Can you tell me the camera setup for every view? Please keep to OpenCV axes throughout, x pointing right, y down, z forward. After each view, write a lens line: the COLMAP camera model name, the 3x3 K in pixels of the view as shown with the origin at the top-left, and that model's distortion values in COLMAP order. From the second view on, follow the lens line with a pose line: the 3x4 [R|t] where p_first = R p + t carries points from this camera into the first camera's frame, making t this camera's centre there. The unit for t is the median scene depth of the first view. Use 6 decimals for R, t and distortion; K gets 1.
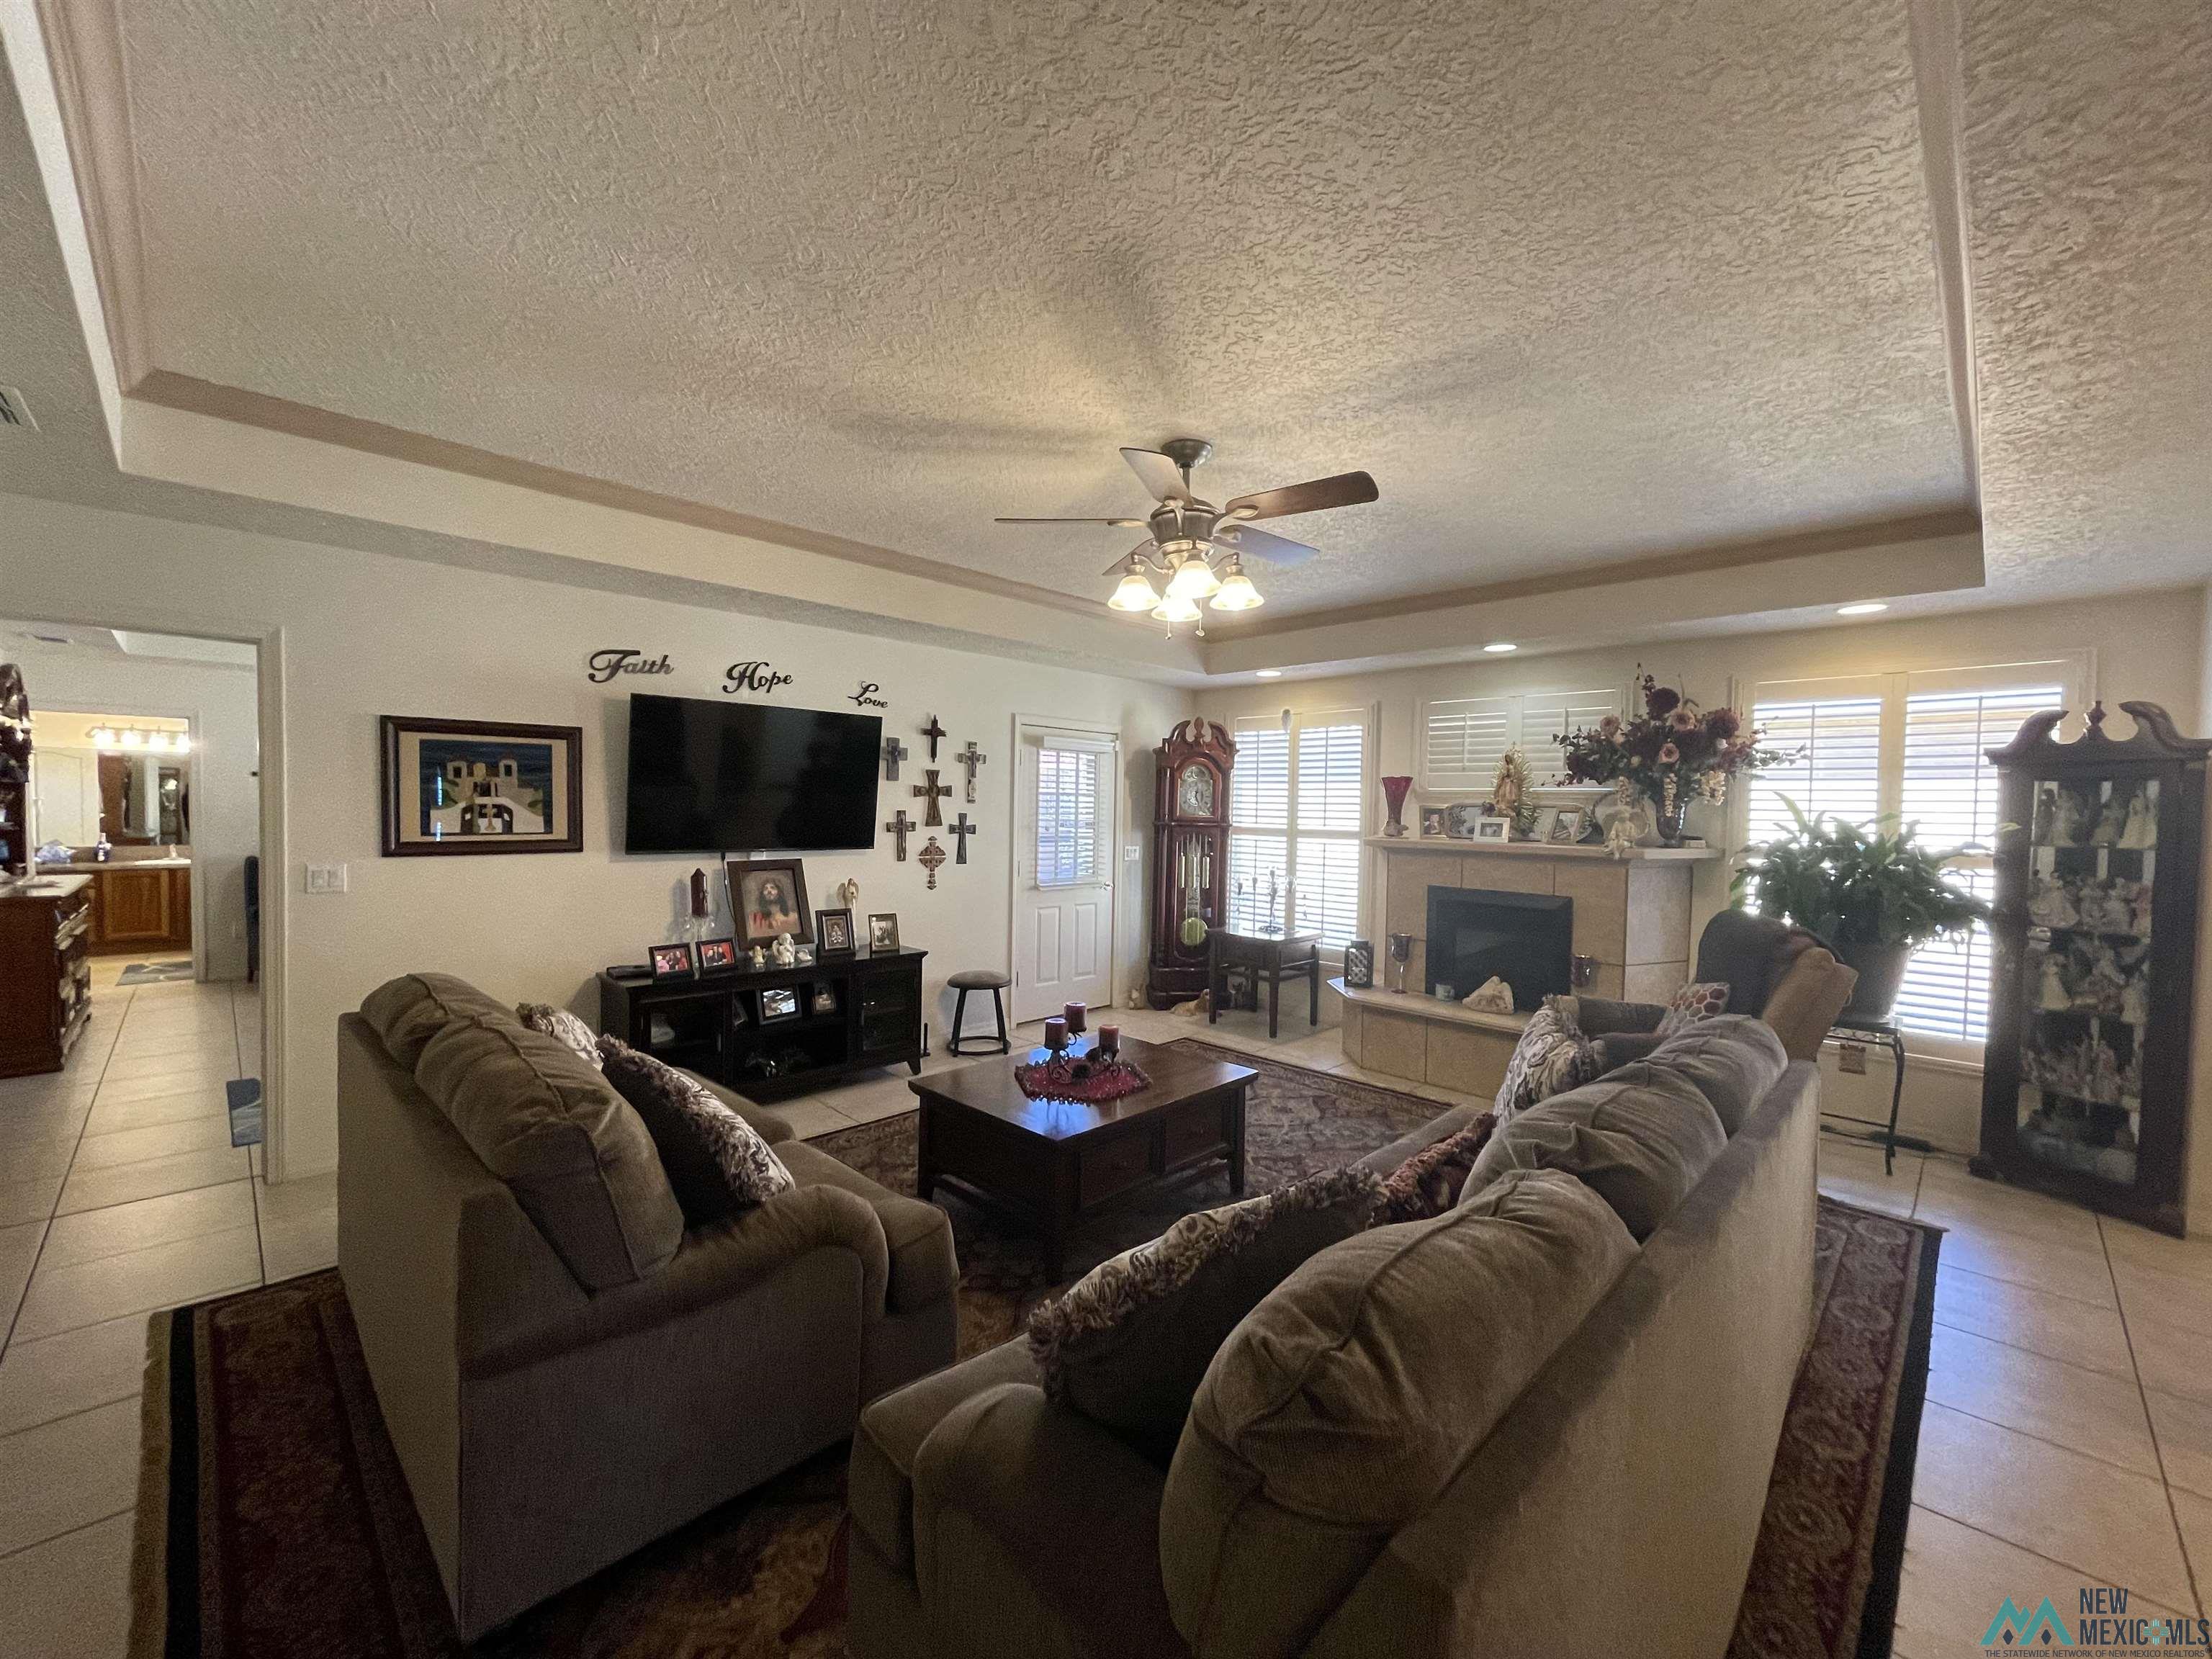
lens RADIAL K [[892.3, 0, 1111.0], [0, 892.3, 832.5], [0, 0, 1]] dist [0.001991, -0.000369]
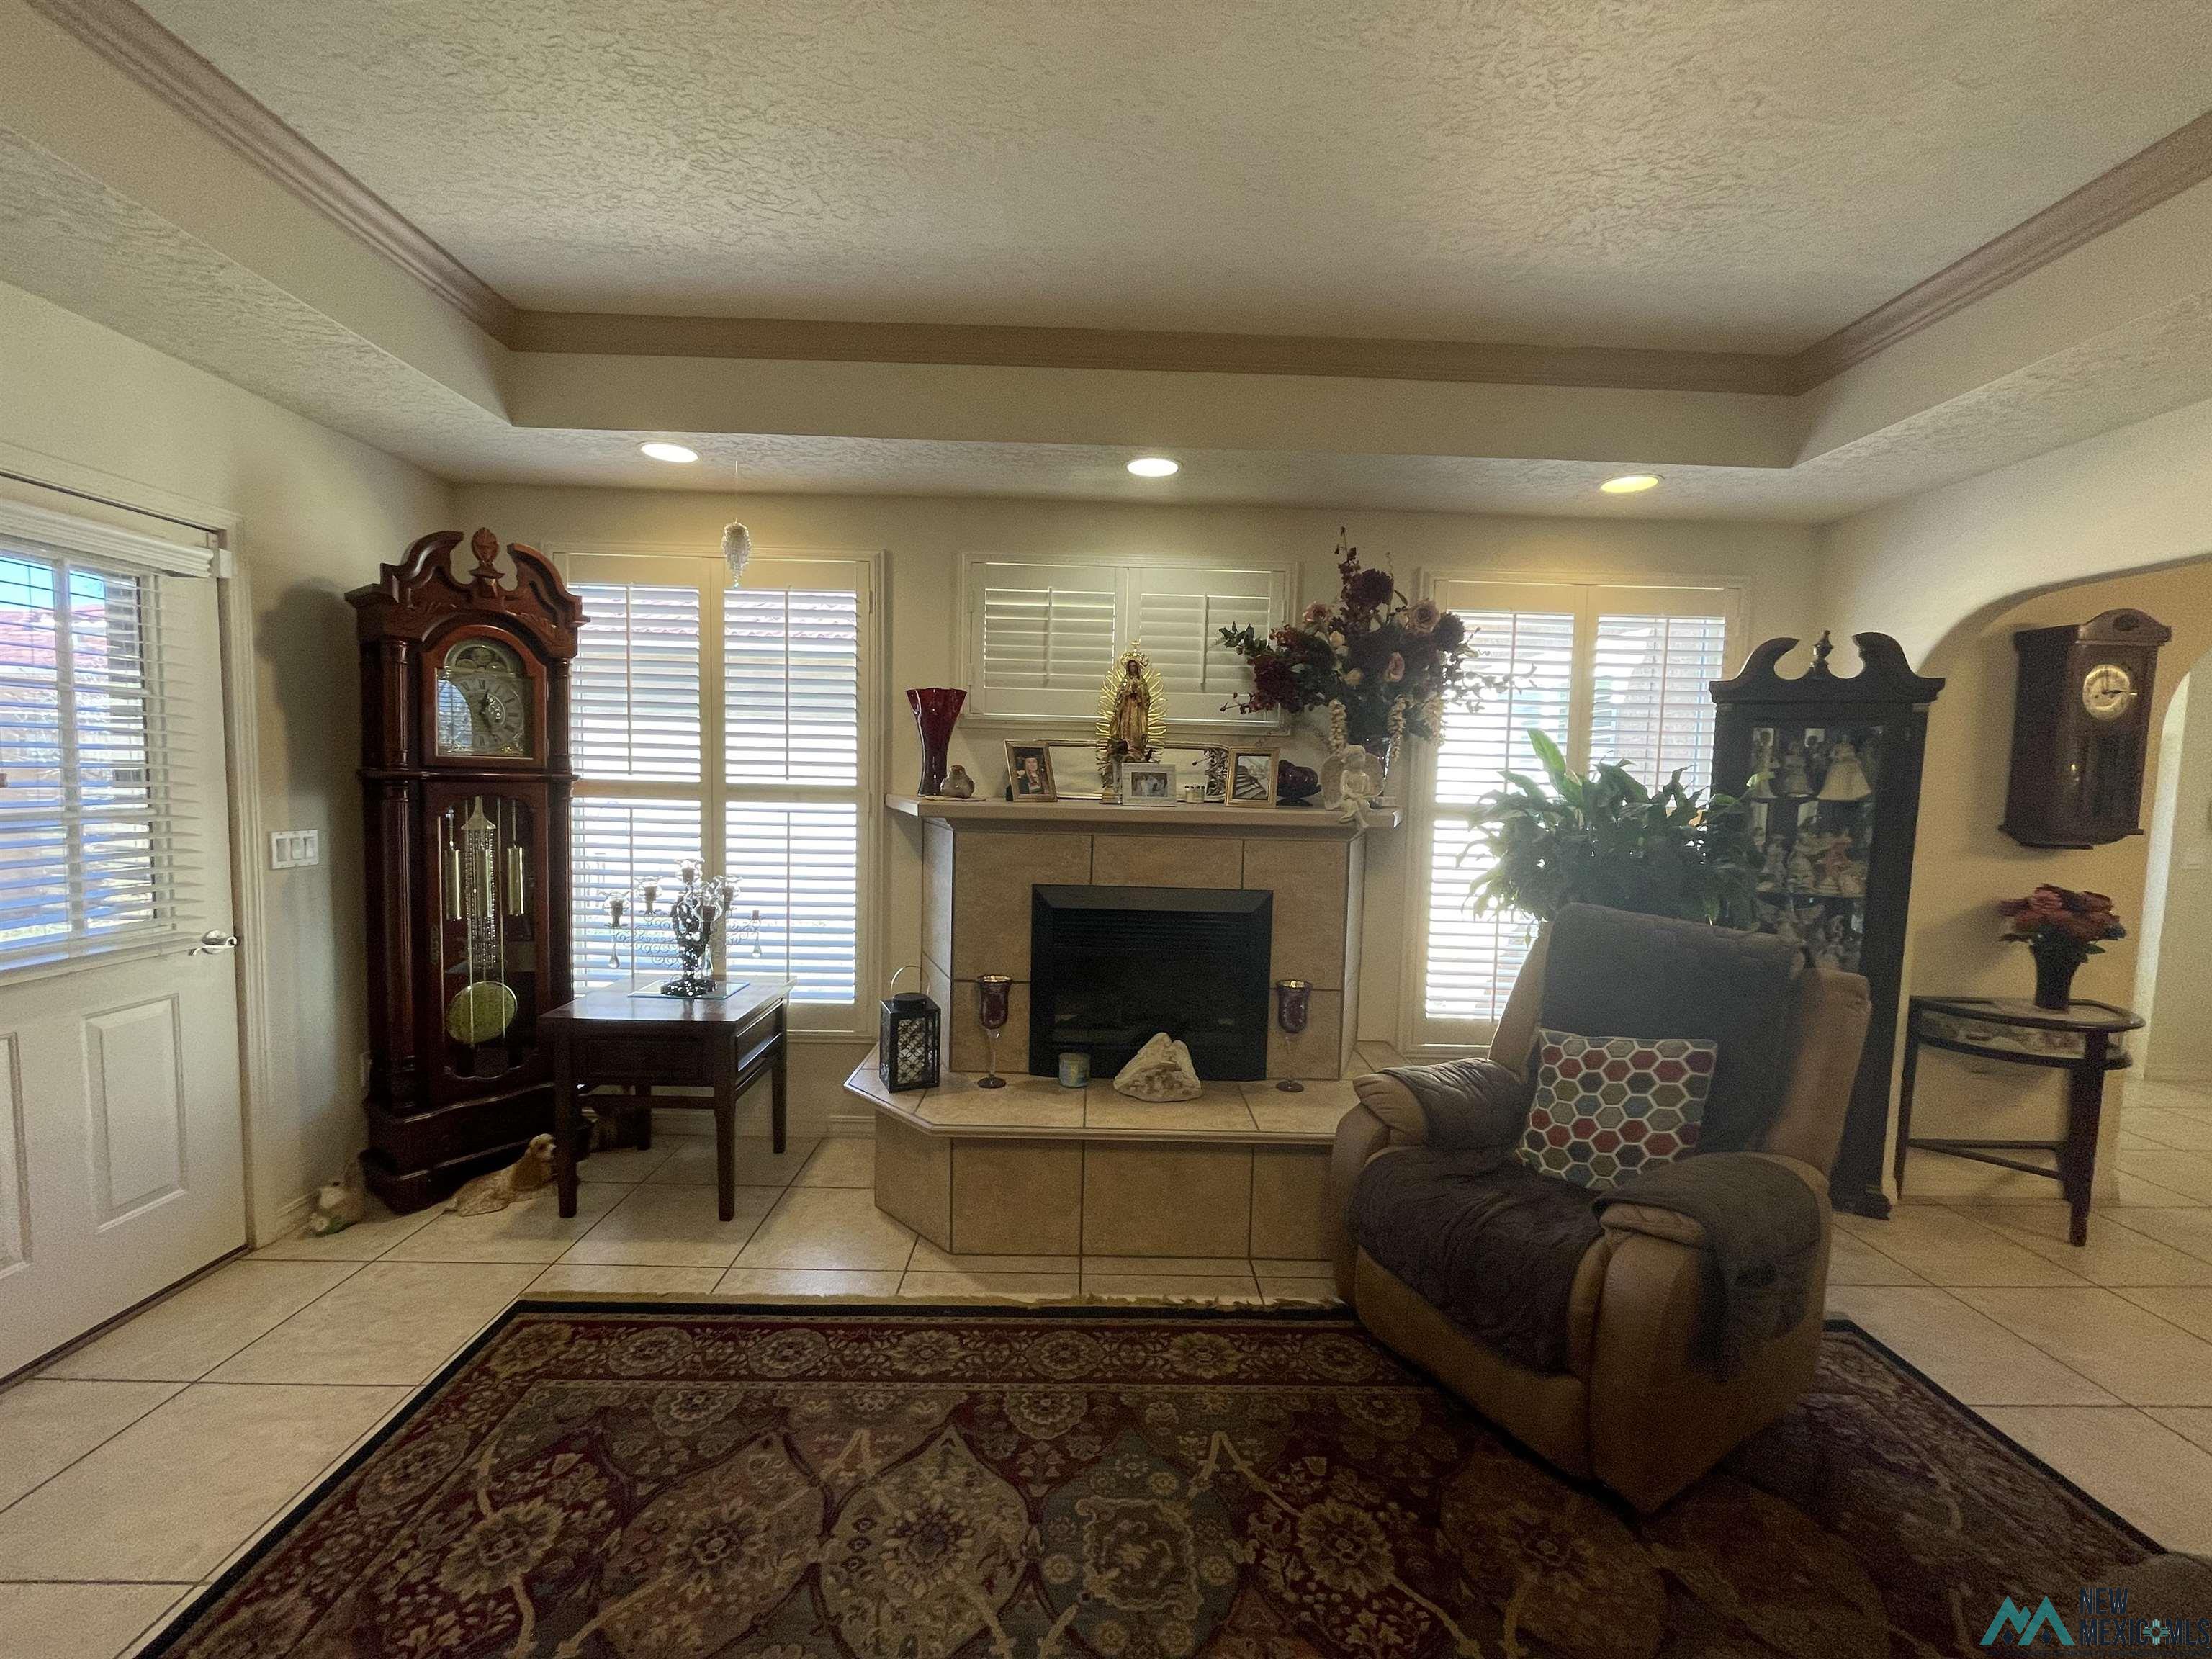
lens RADIAL K [[892.3, 0, 1111.8], [0, 892.3, 843.6], [0, 0, 1]] dist [0.001991, -0.000369]
pose [[0.702781, -0.053782, 0.709371, -0.003942], [0.008114, 0.997679, 0.067601, -0.003223], [-0.711360, -0.041753, 0.701586, 0.517989]]
